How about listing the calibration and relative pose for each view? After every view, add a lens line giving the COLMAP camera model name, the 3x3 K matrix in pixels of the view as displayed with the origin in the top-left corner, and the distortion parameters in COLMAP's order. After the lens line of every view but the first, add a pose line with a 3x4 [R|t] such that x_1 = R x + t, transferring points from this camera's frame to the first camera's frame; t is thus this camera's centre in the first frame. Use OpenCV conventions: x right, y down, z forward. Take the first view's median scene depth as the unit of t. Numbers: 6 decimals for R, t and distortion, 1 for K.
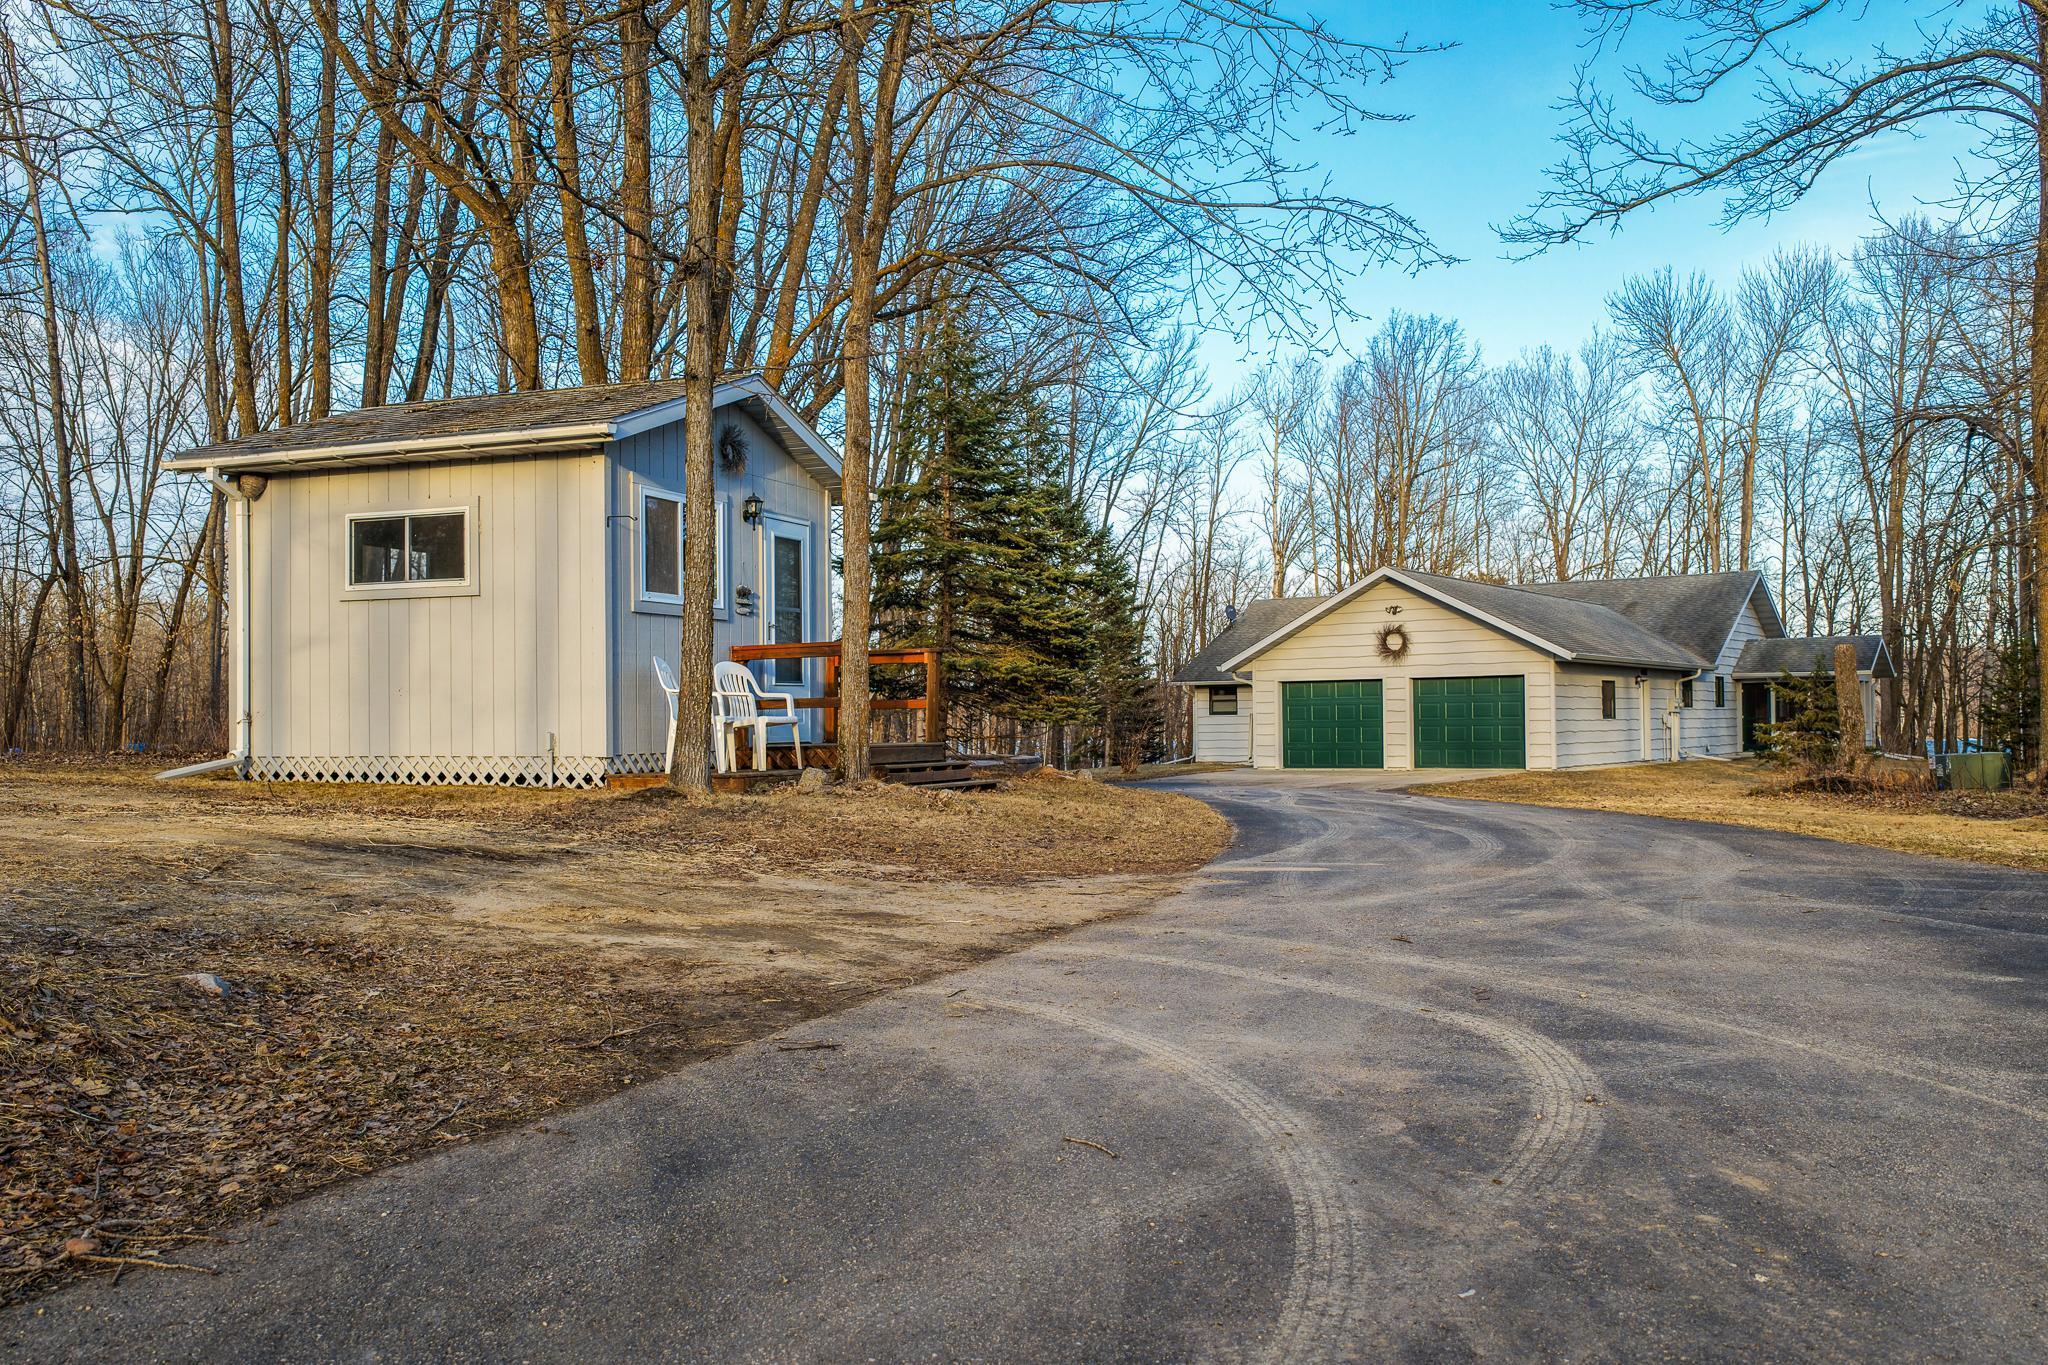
lens RADIAL K [[1735.8, 0, 1019.7], [0, 1735.8, 674.9], [0, 0, 1]] dist [0.002852, -0.002897]
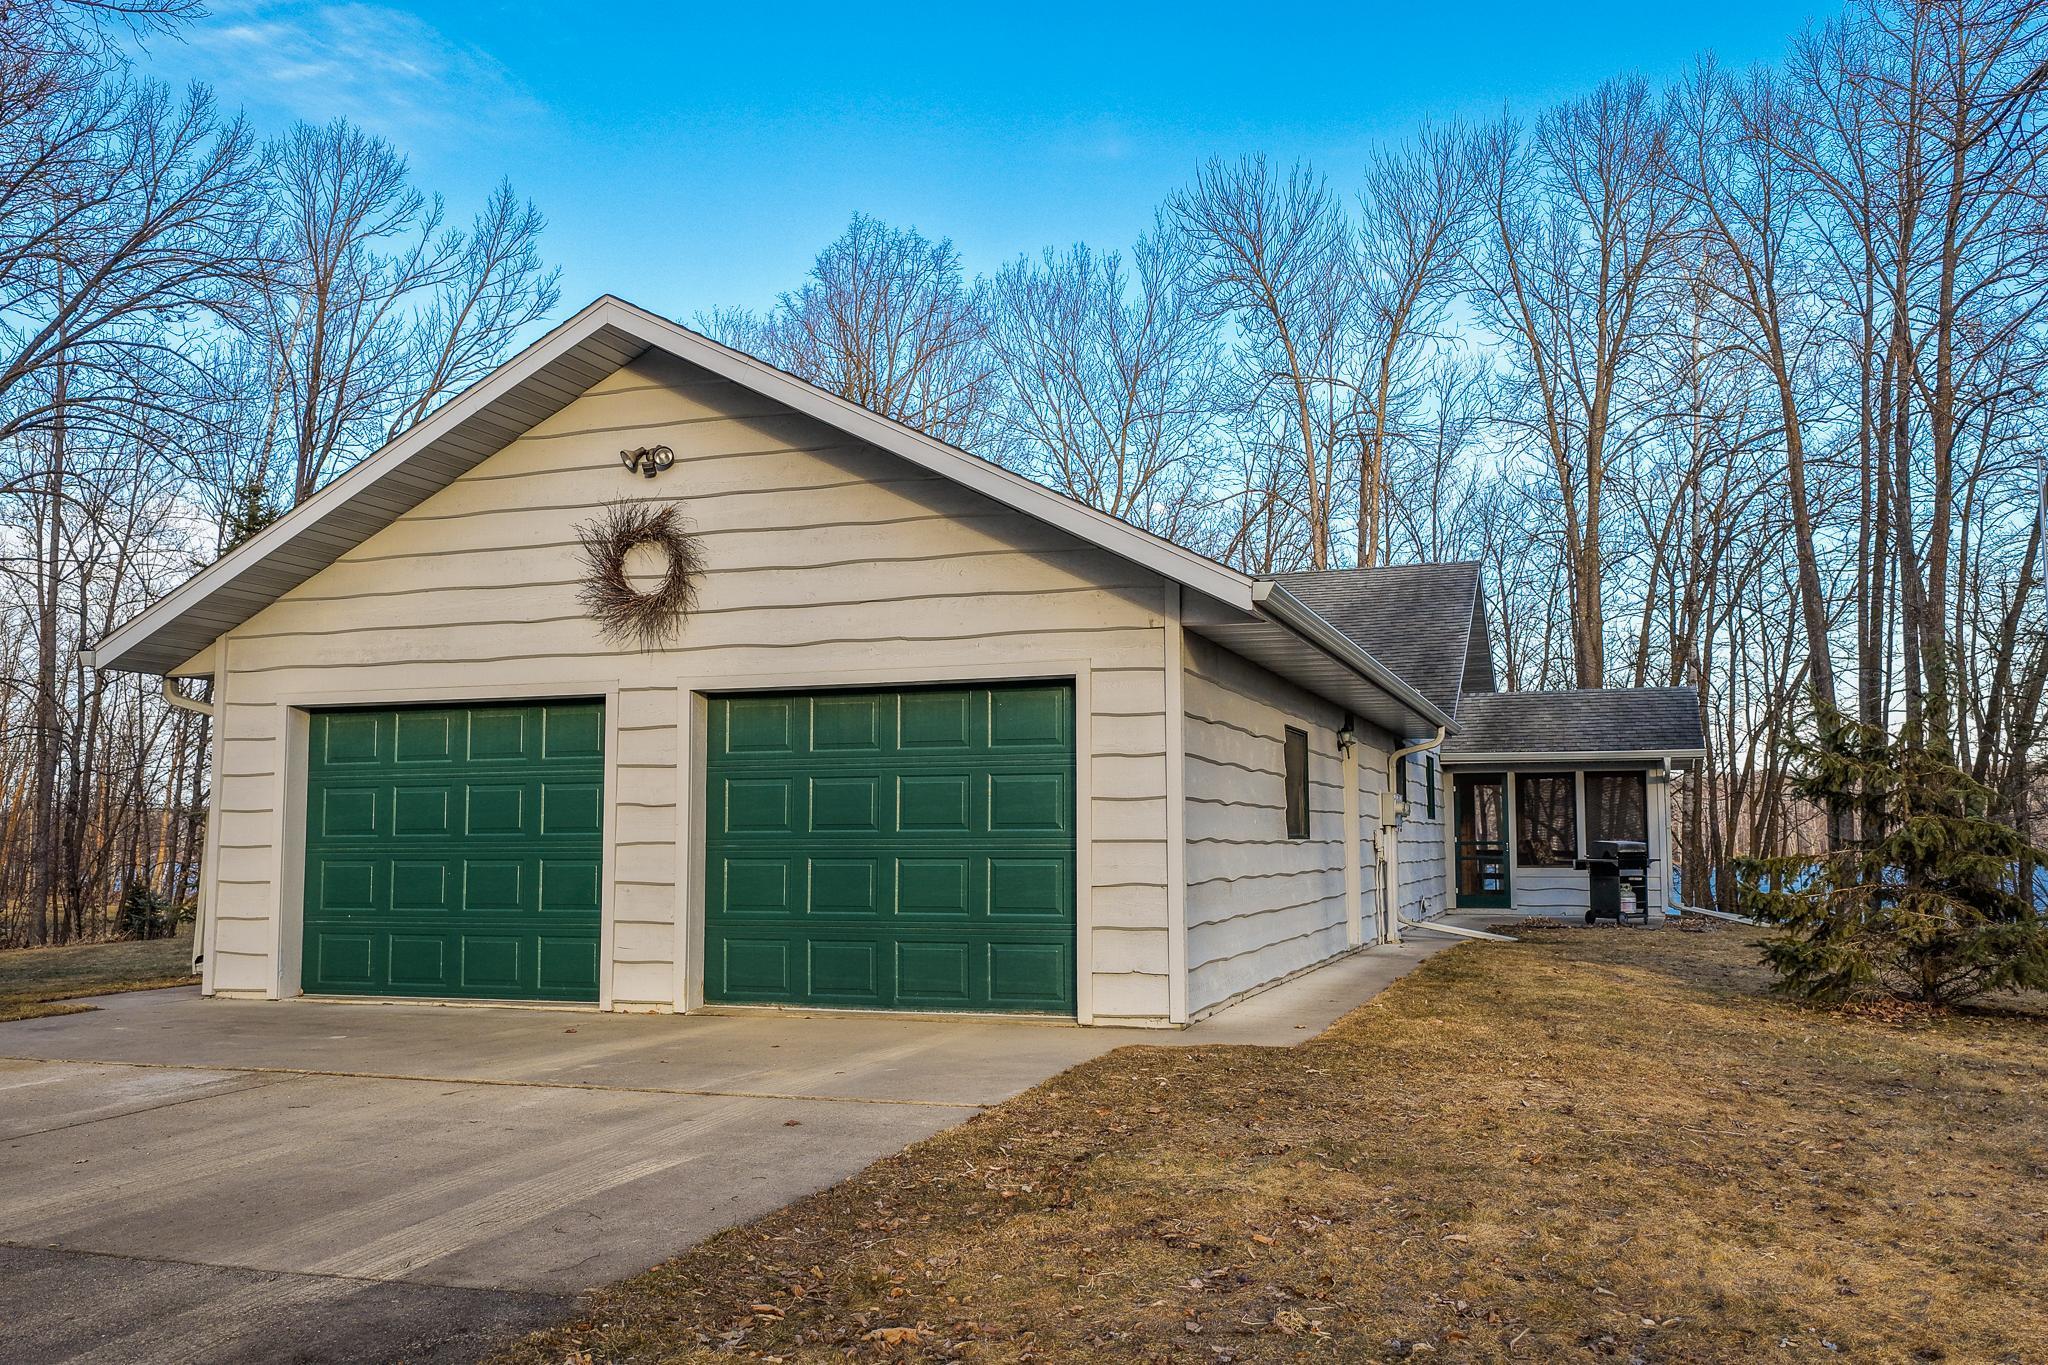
lens RADIAL K [[1735.8, 0, 1028.2], [0, 1735.8, 683.8], [0, 0, 1]] dist [0.002852, -0.002897]
pose [[0.960060, 0.036211, 0.277440, 0.195635], [-0.018739, 0.997685, -0.065372, 0.018209], [-0.279165, 0.057563, 0.958516, 0.697134]]
